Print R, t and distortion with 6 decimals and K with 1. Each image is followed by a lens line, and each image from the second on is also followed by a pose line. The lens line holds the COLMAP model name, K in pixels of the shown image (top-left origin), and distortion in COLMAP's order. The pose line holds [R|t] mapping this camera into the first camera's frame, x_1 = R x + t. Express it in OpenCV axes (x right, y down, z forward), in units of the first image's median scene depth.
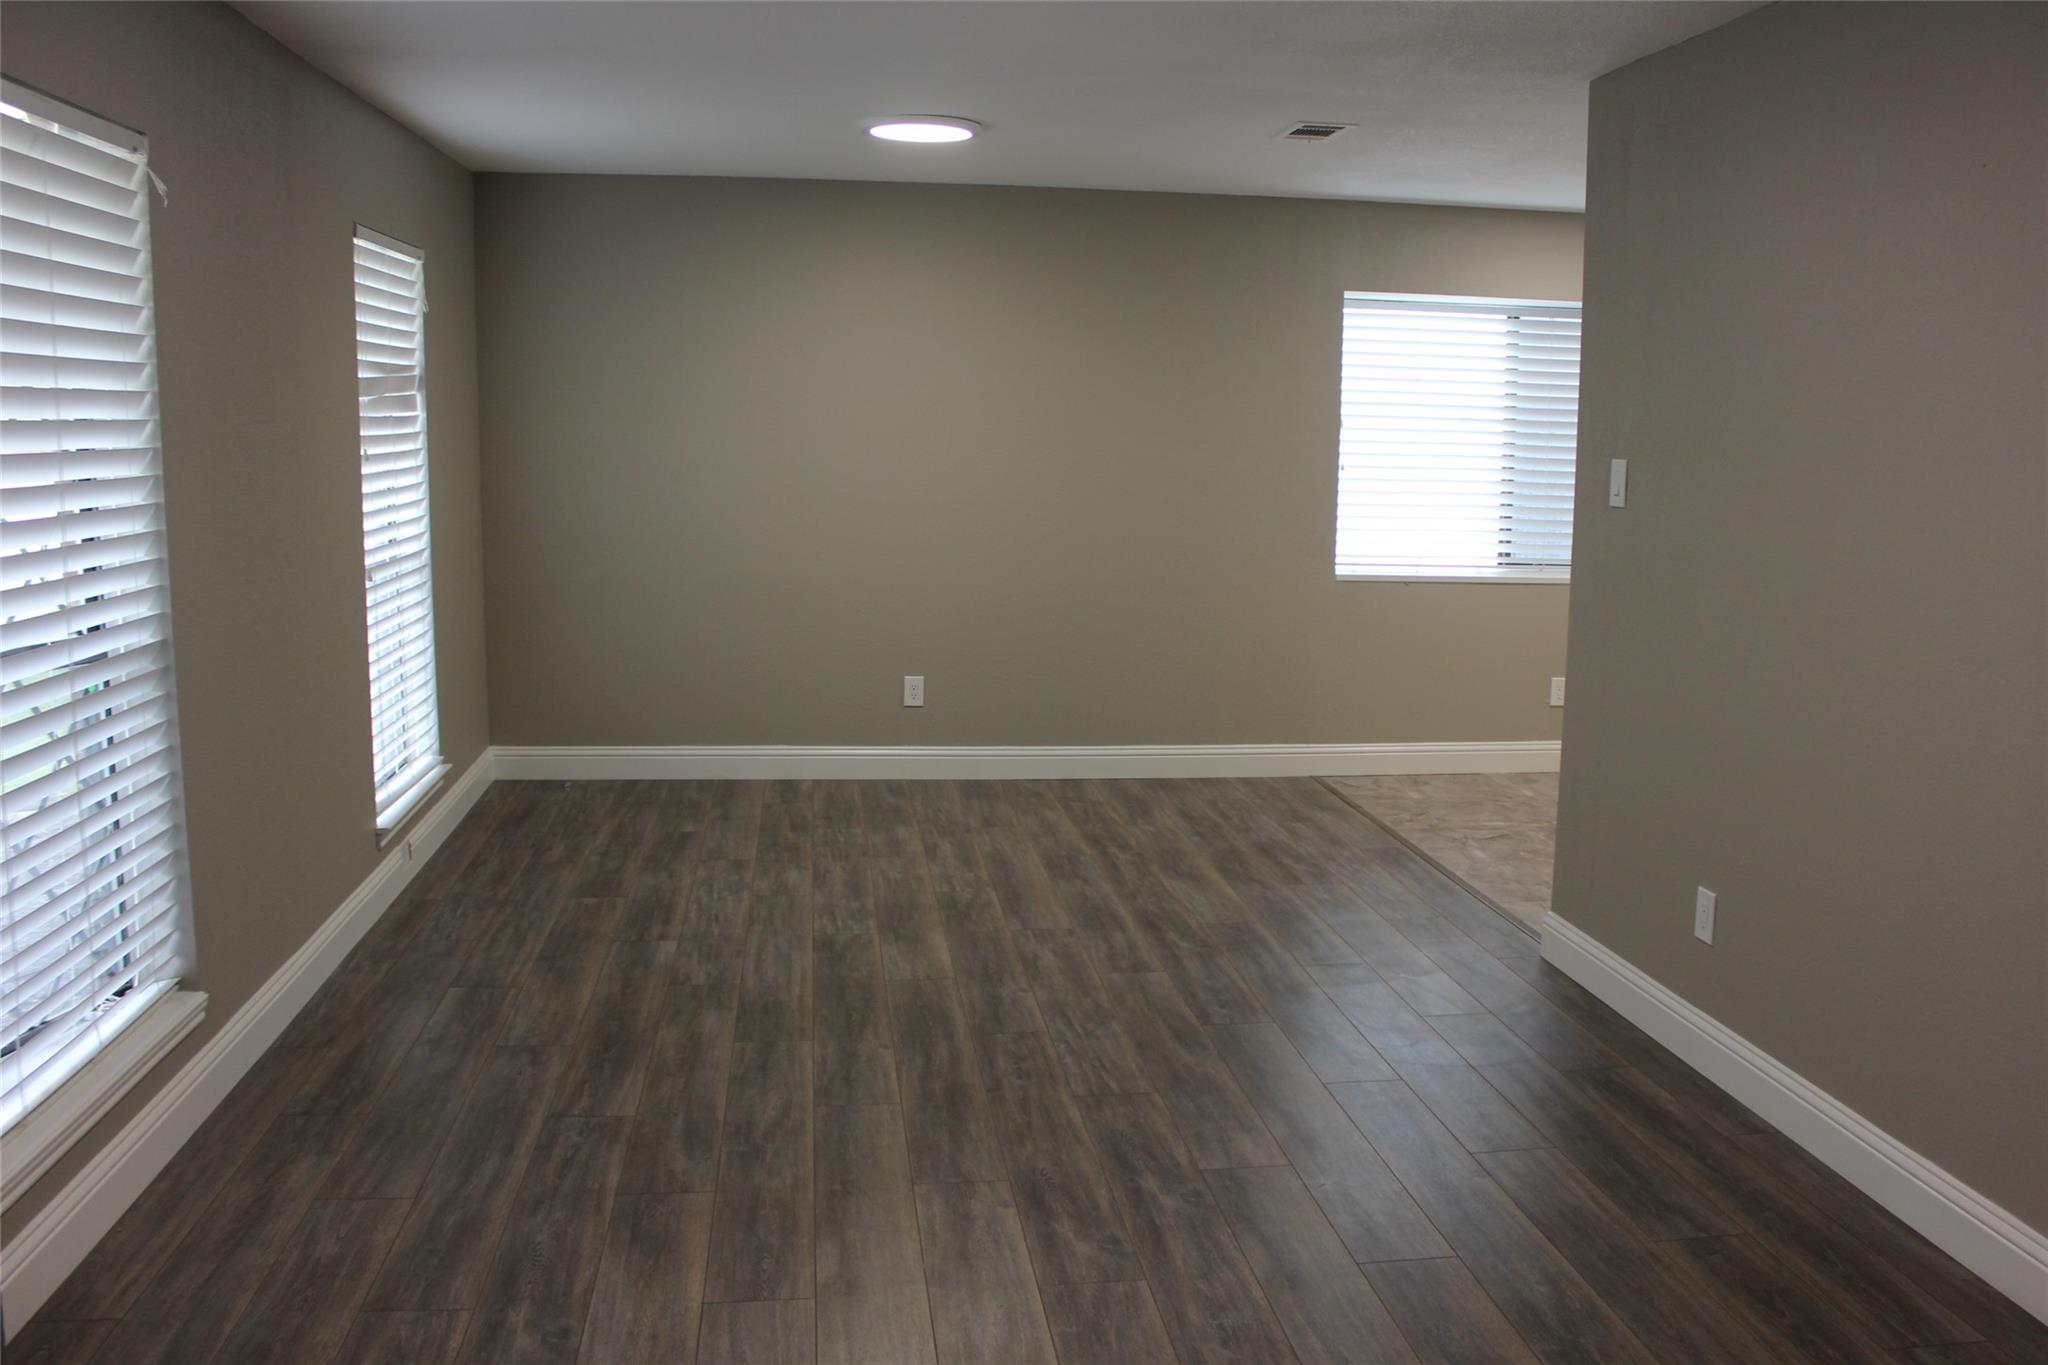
lens RADIAL K [[1689.6, 0, 1024.0], [0, 1689.6, 682.5], [0, 0, 1]] dist [-0.152344, 0.145212]
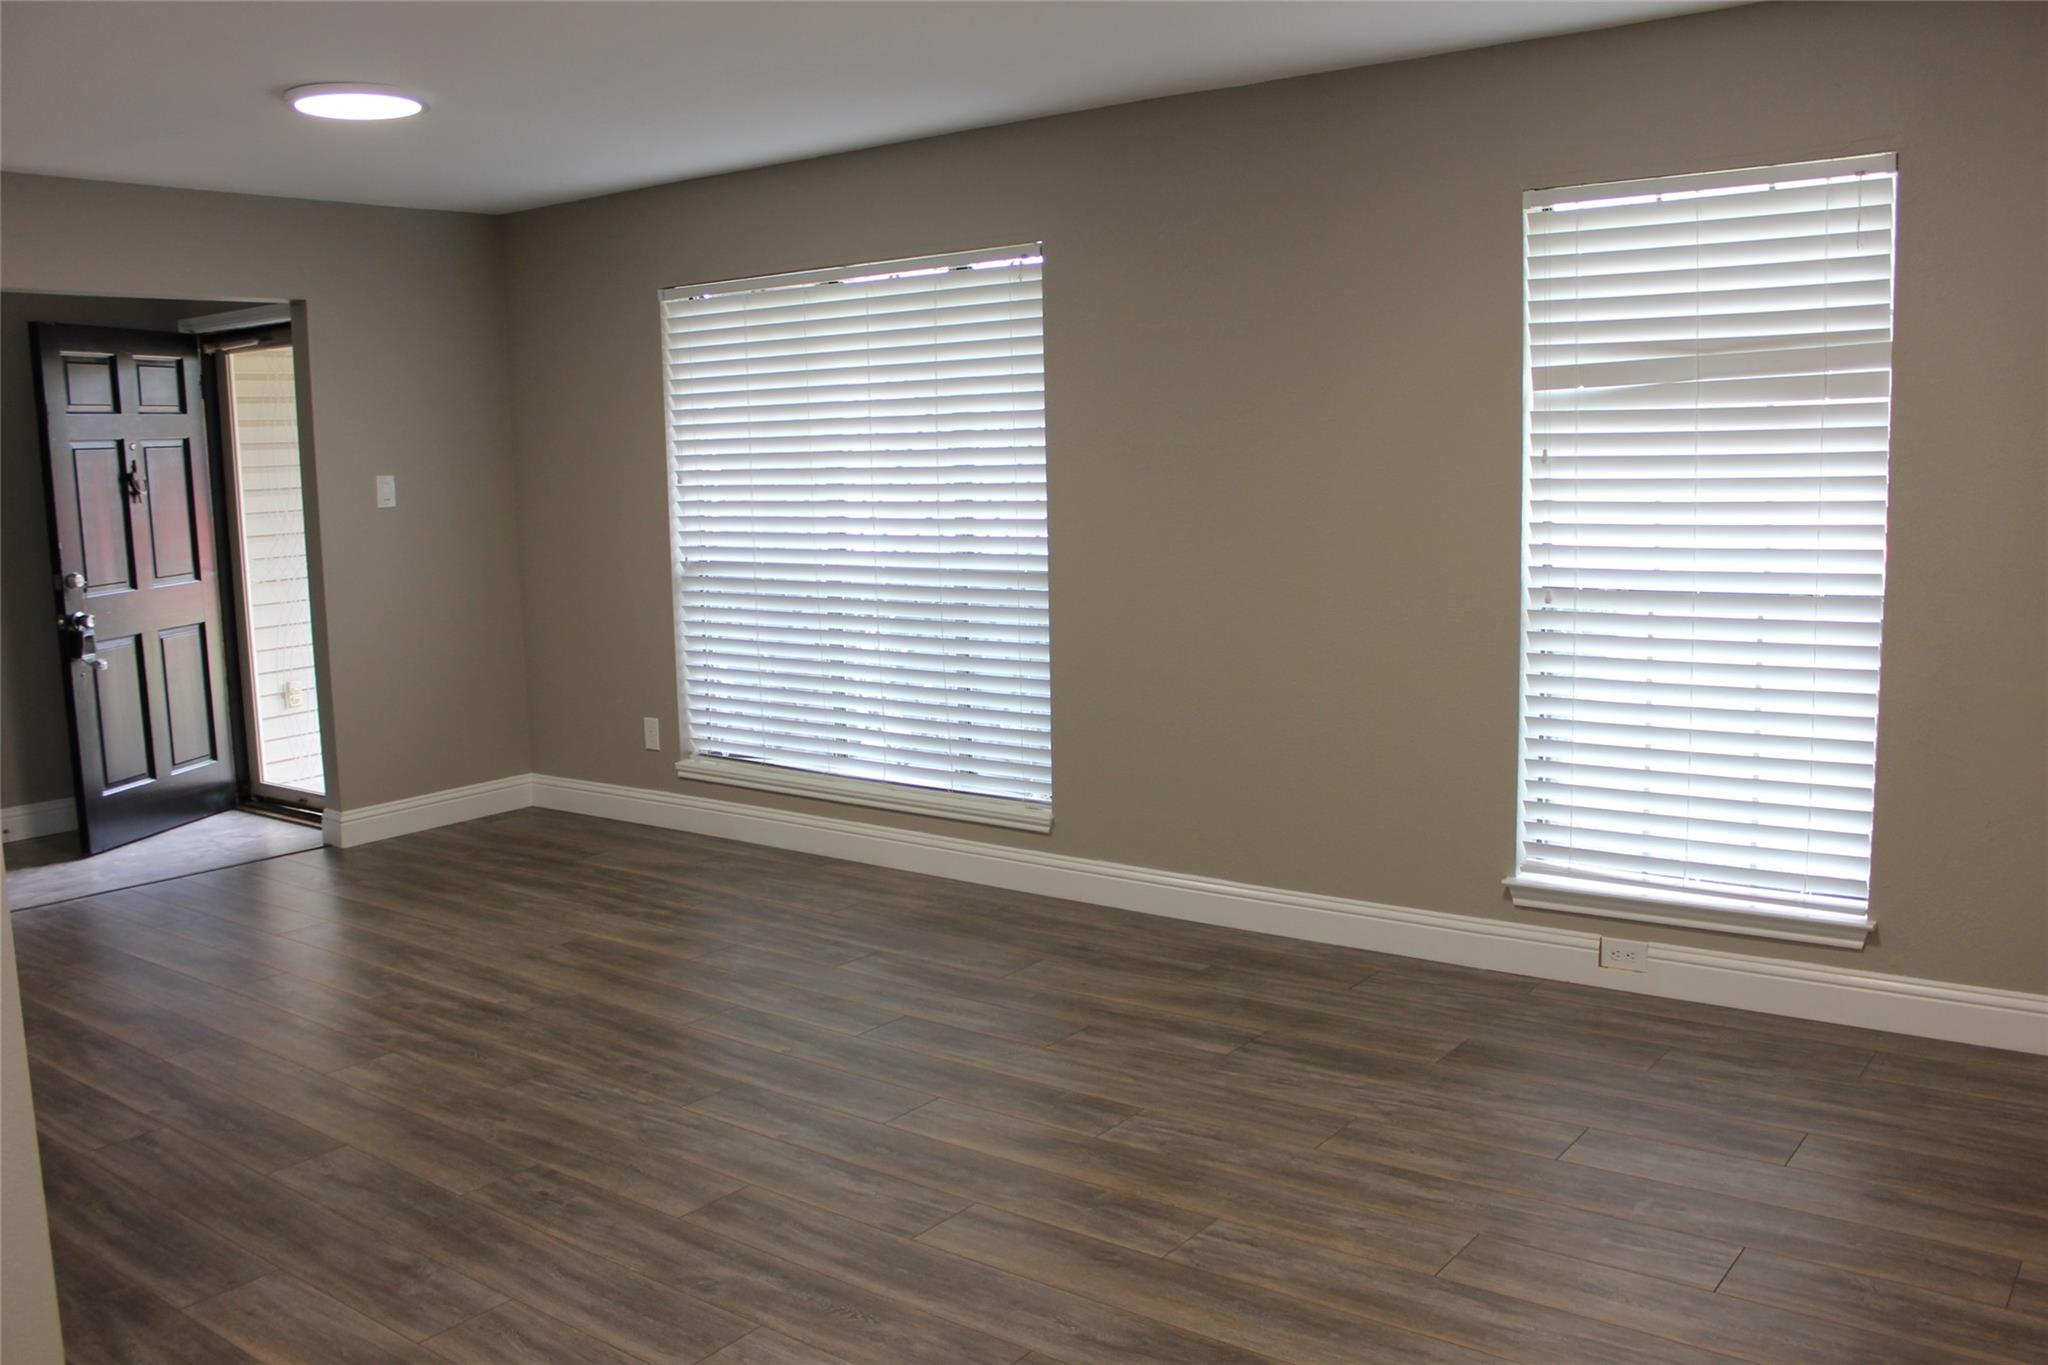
lens RADIAL K [[1689.6, 0, 1024.0], [0, 1689.6, 682.5], [0, 0, 1]] dist [-0.152344, 0.145212]
pose [[-0.691587, 0.108204, -0.714142, 0.529644], [-0.093119, 0.967108, 0.236710, -0.256182], [0.716265, 0.230206, -0.658764, 1.765228]]
